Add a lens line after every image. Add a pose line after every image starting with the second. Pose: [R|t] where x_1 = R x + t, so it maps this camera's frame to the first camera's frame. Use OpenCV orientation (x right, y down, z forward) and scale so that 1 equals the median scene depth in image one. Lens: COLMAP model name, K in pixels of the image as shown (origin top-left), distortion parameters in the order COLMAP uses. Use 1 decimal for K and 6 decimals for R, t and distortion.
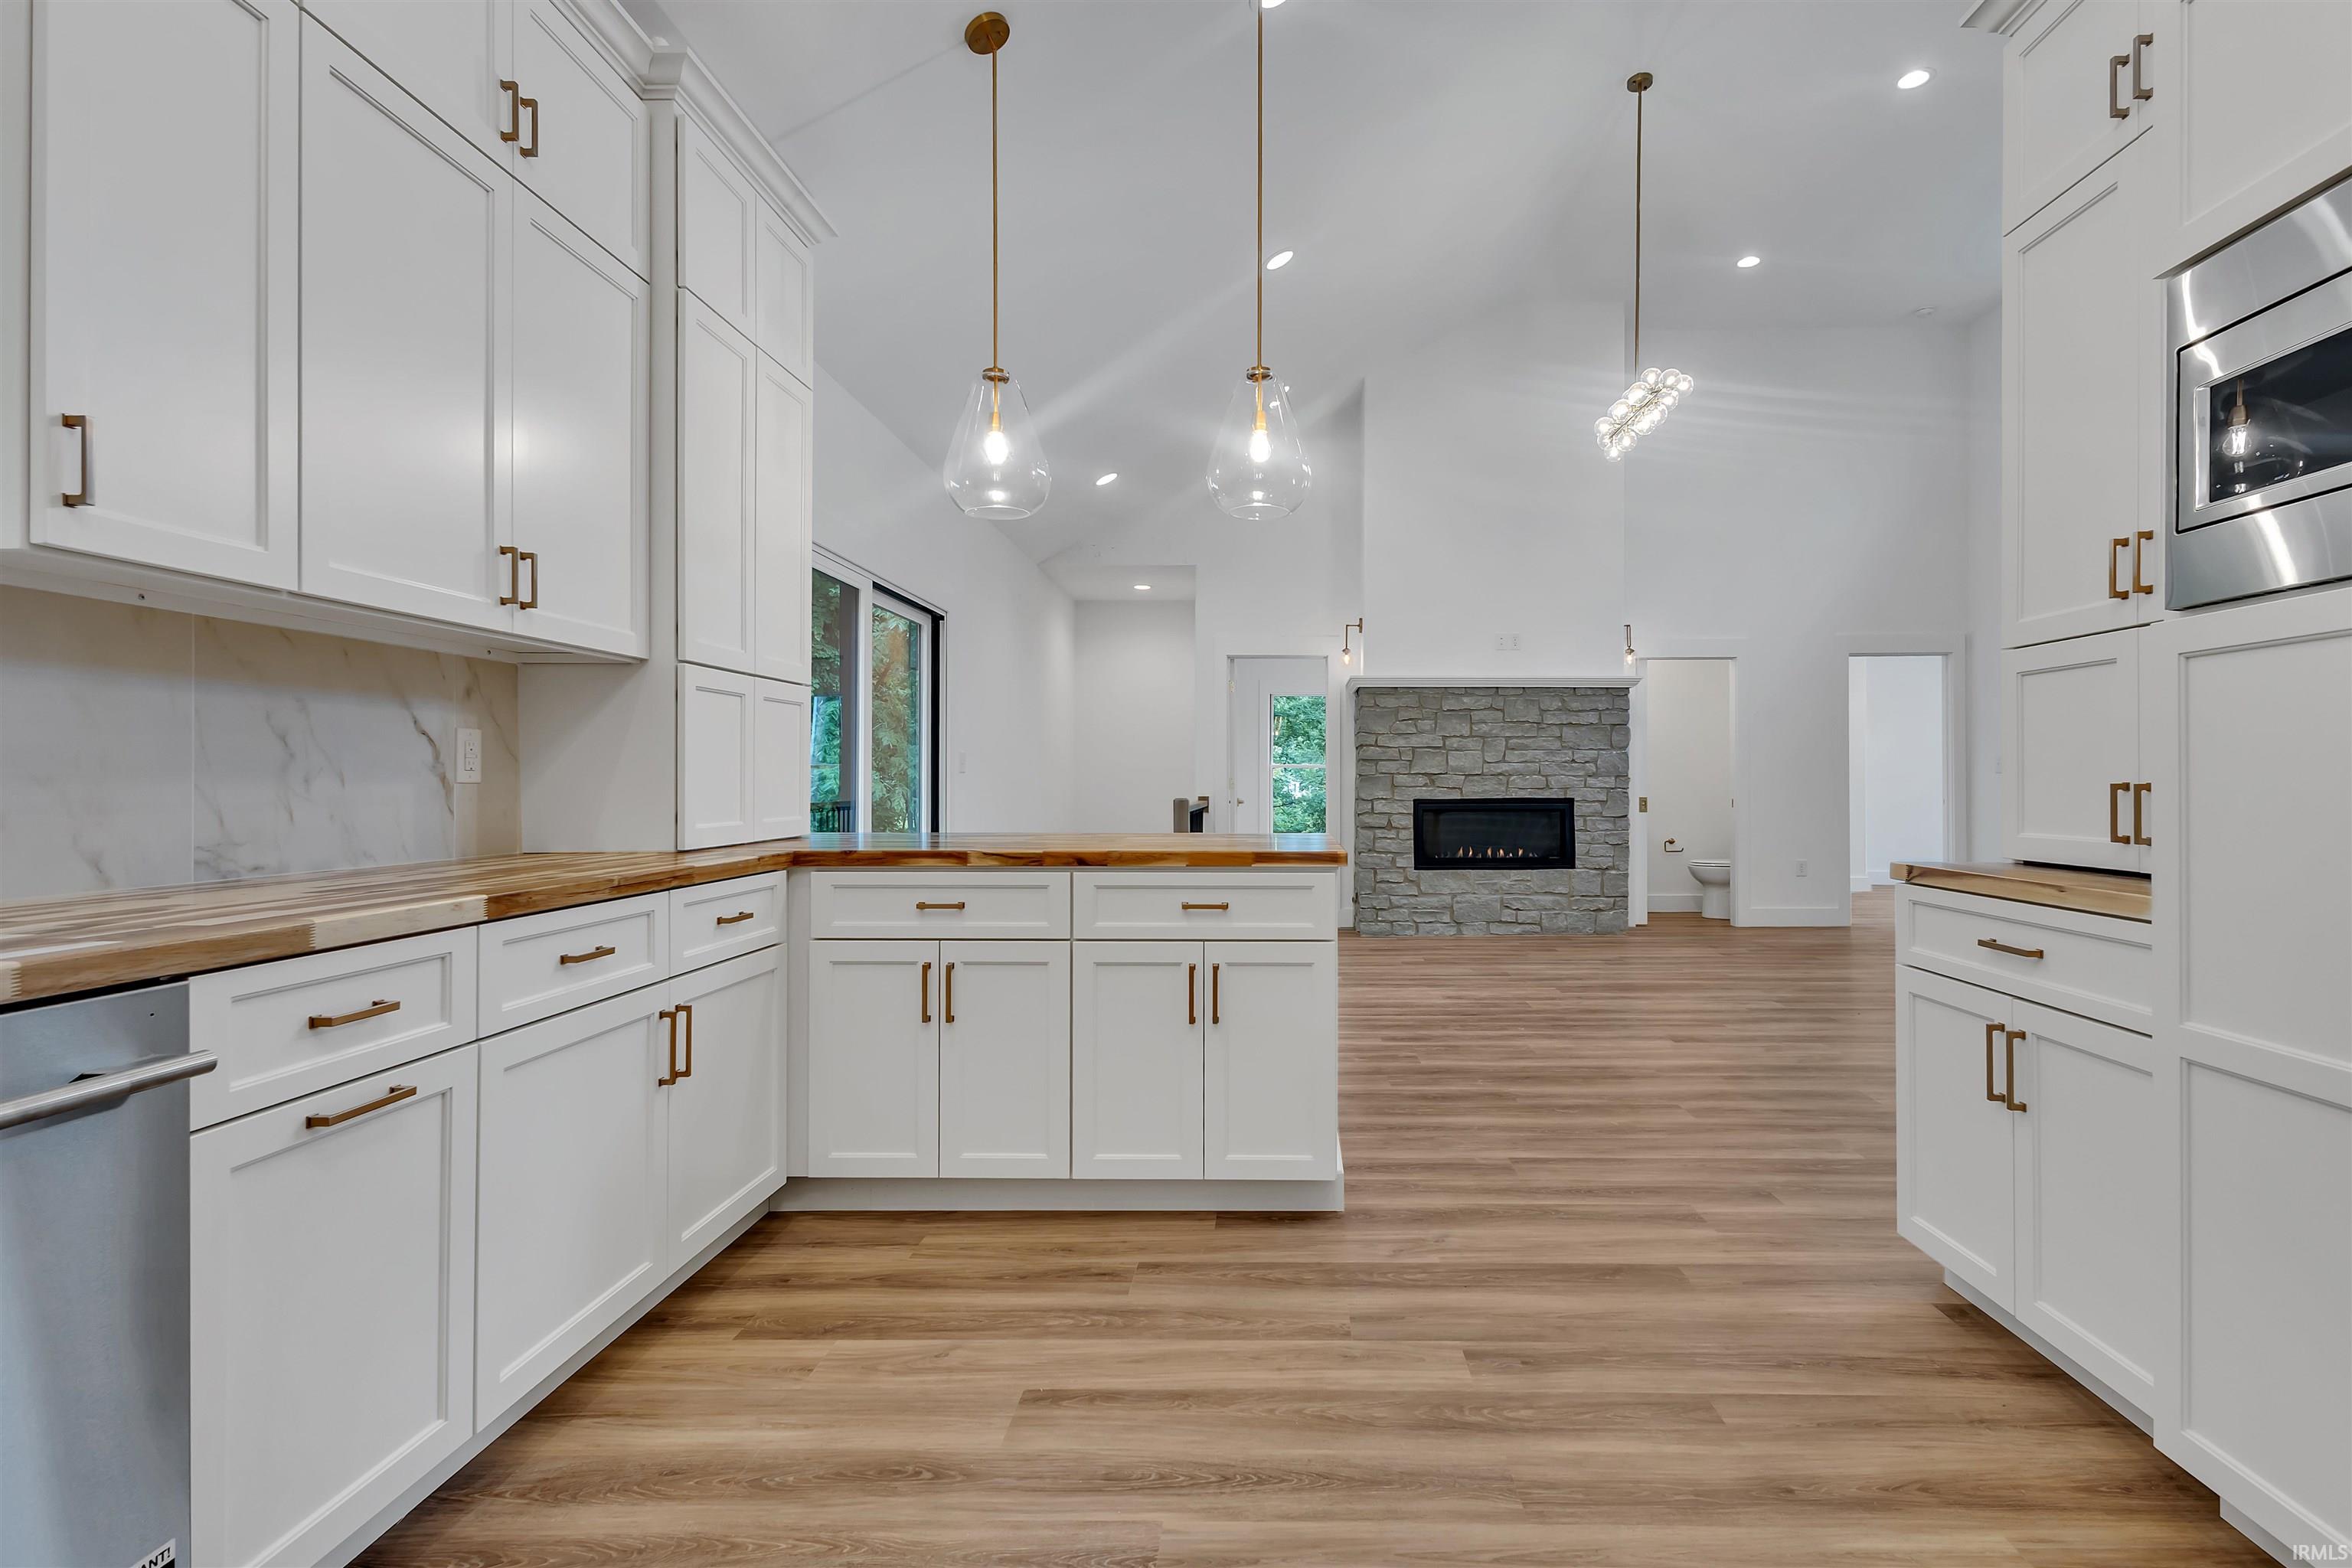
lens RADIAL K [[1088.6, 0, 1293.9], [0, 1088.6, 771.0], [0, 0, 1]] dist [0.030161, 0.000155]
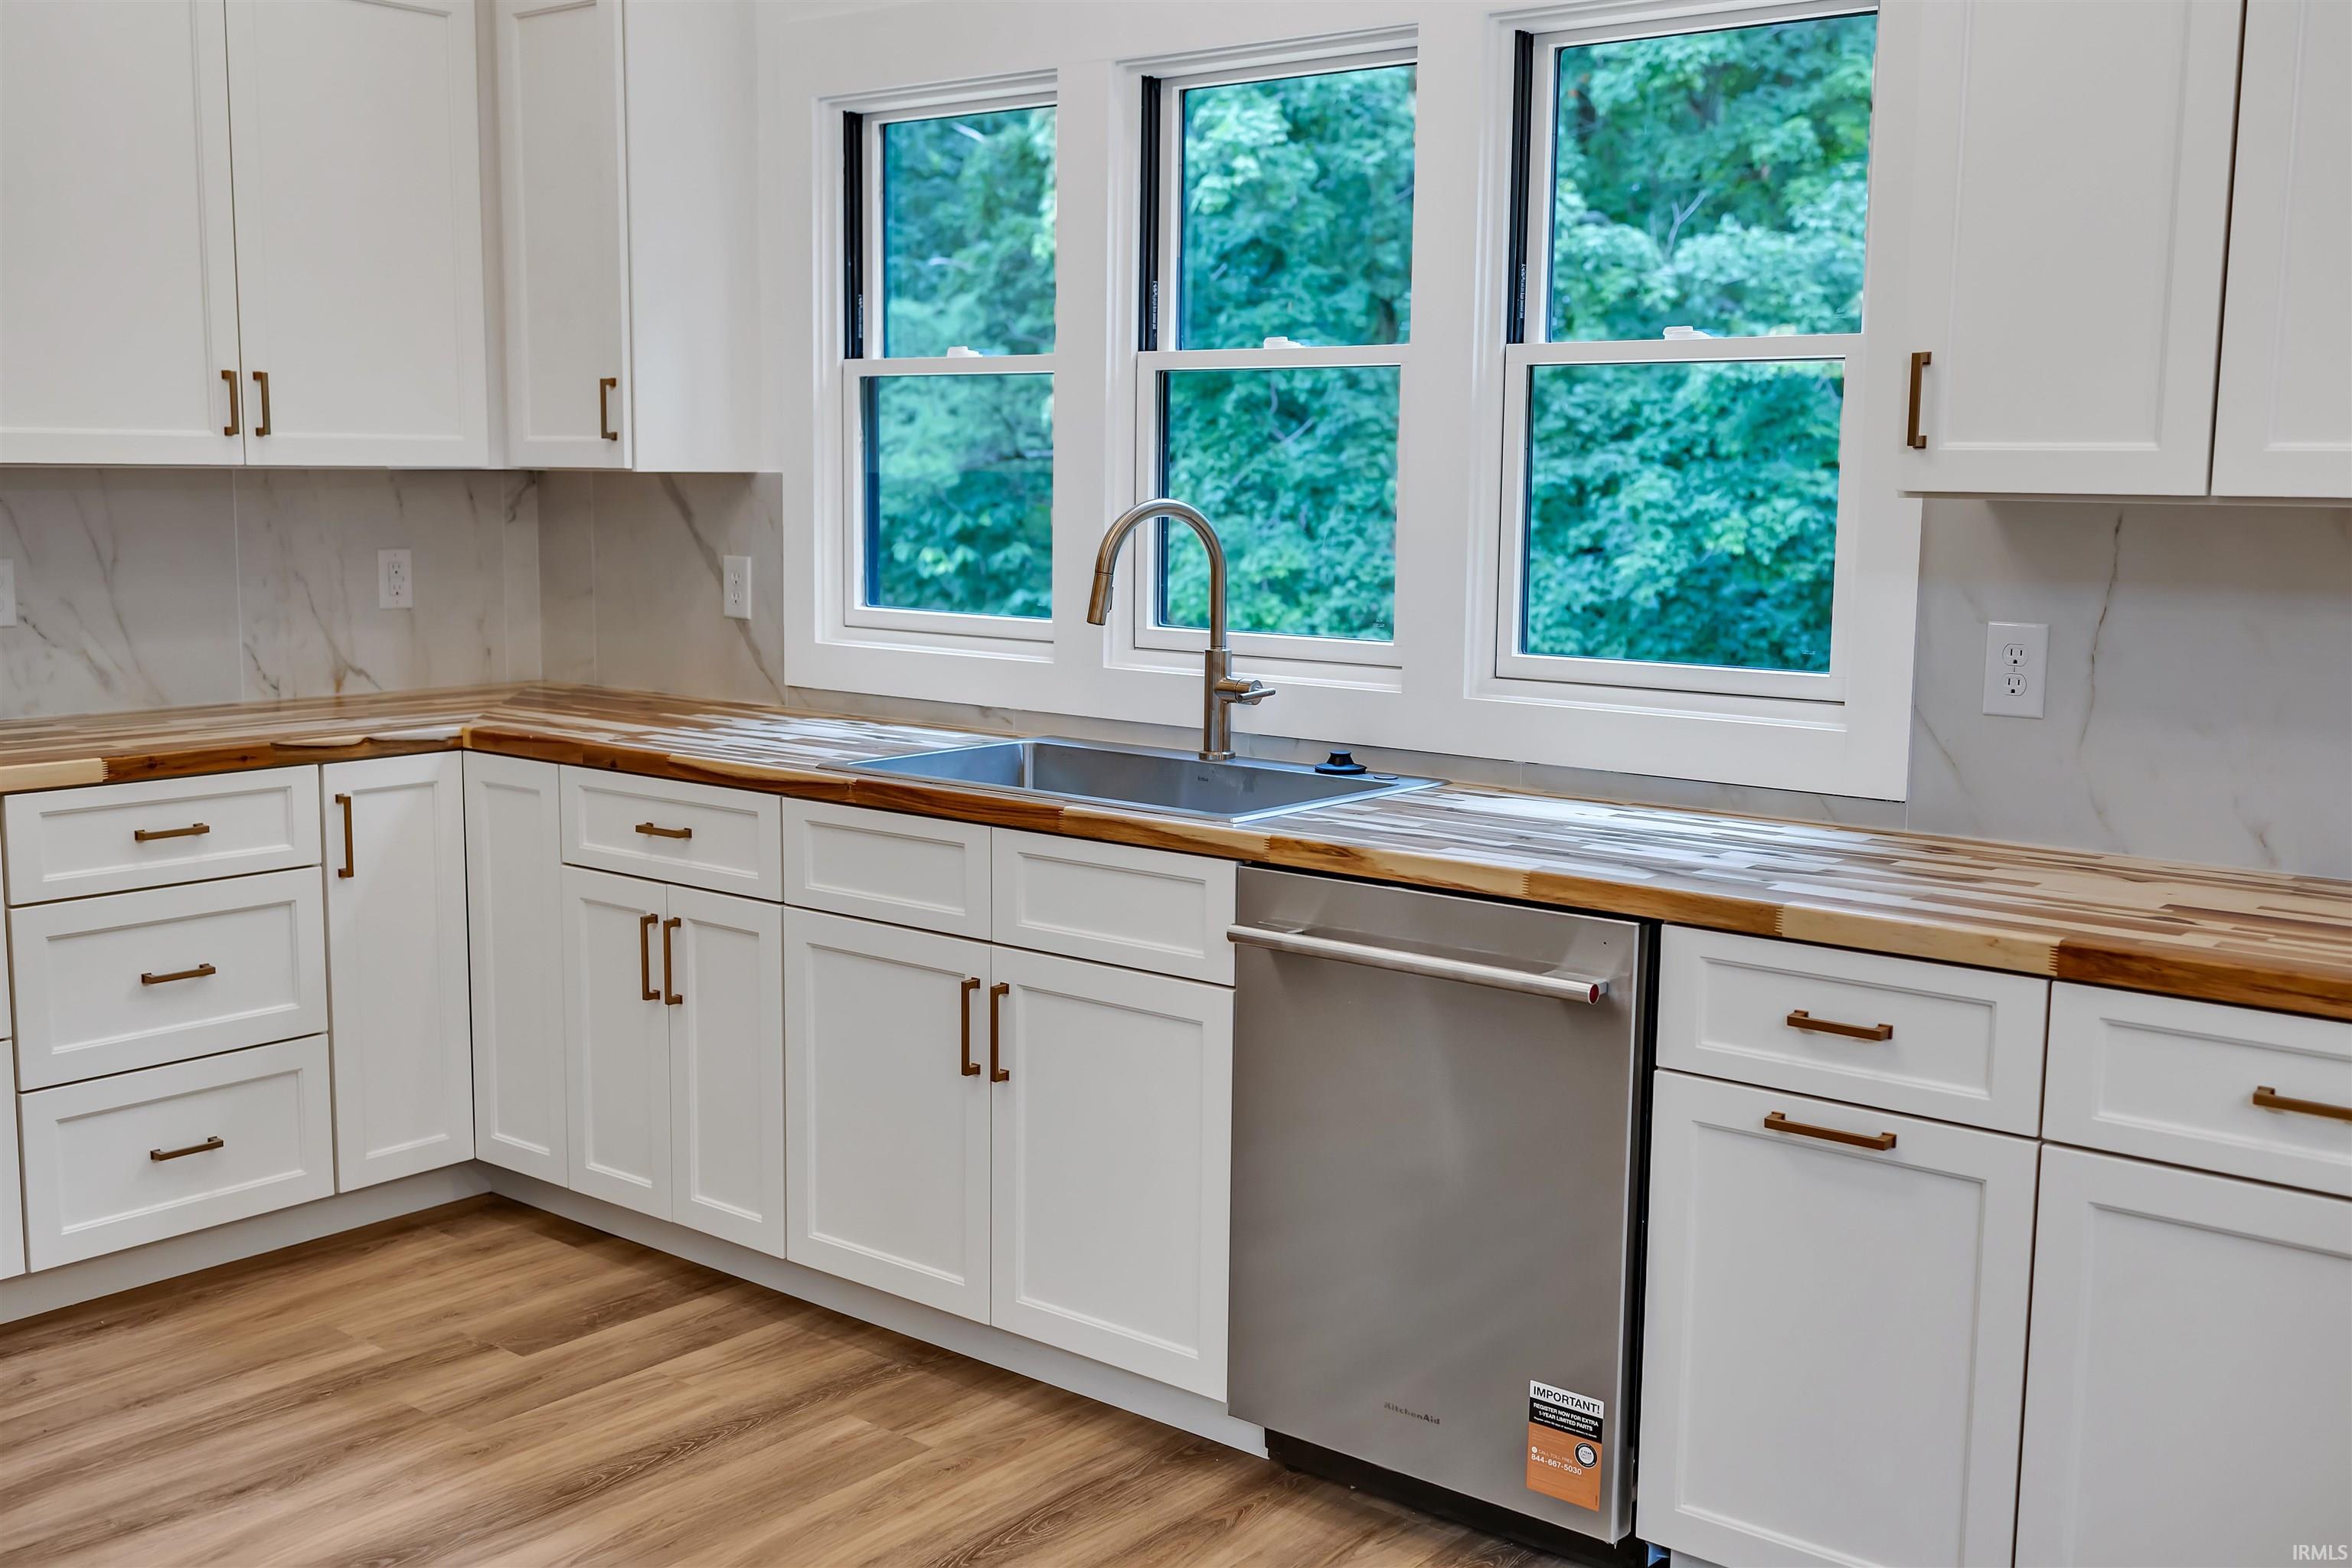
lens RADIAL K [[2375.7, 0, 1164.6], [0, 2375.7, 795.1], [0, 0, 1]] dist [0.004676, 0.000000]
pose [[-0.630834, 0.096995, -0.769832, 0.152870], [-0.005475, 0.991575, 0.129420, -0.033653], [0.775899, 0.085858, -0.624988, 0.300767]]
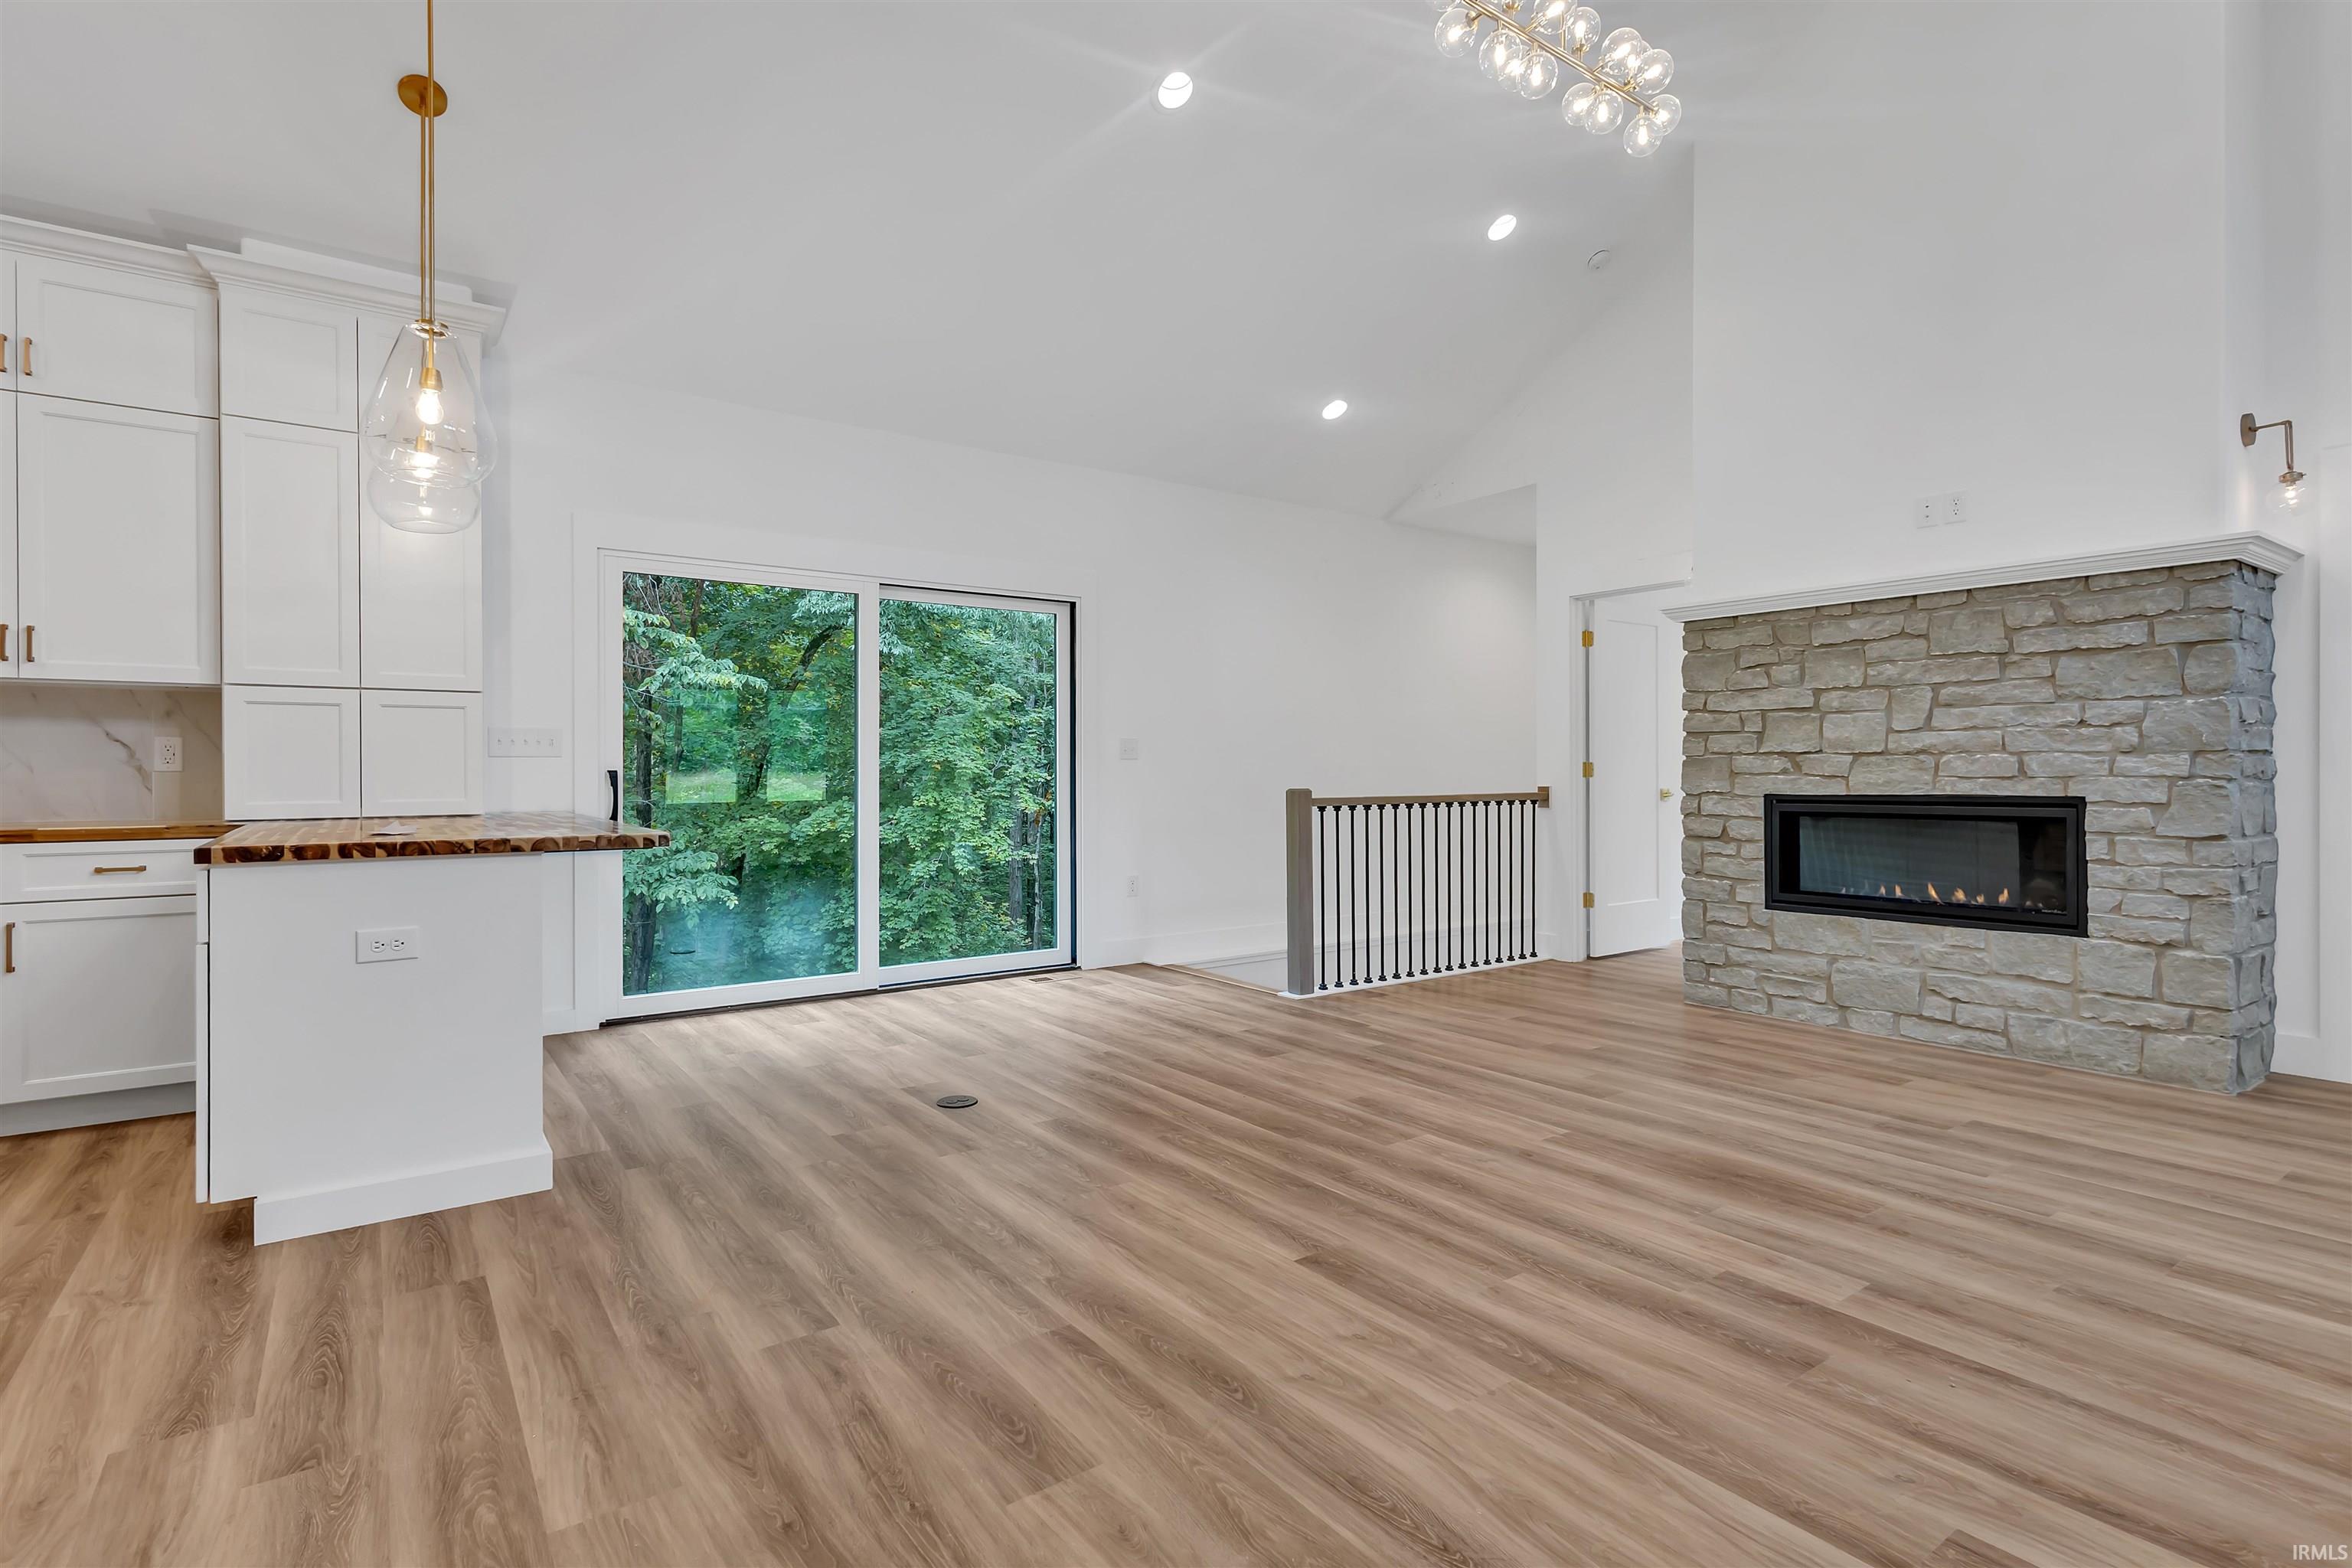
lens RADIAL K [[1098.9, 0, 1211.6], [0, 1098.9, 772.7], [0, 0, 1]] dist [0.005956, -0.000561]
pose [[0.602303, -0.000216, -0.798268, 0.419730], [0.011020, 0.999907, 0.008044, 0.005052], [0.798192, -0.013642, 0.602249, 0.373242]]
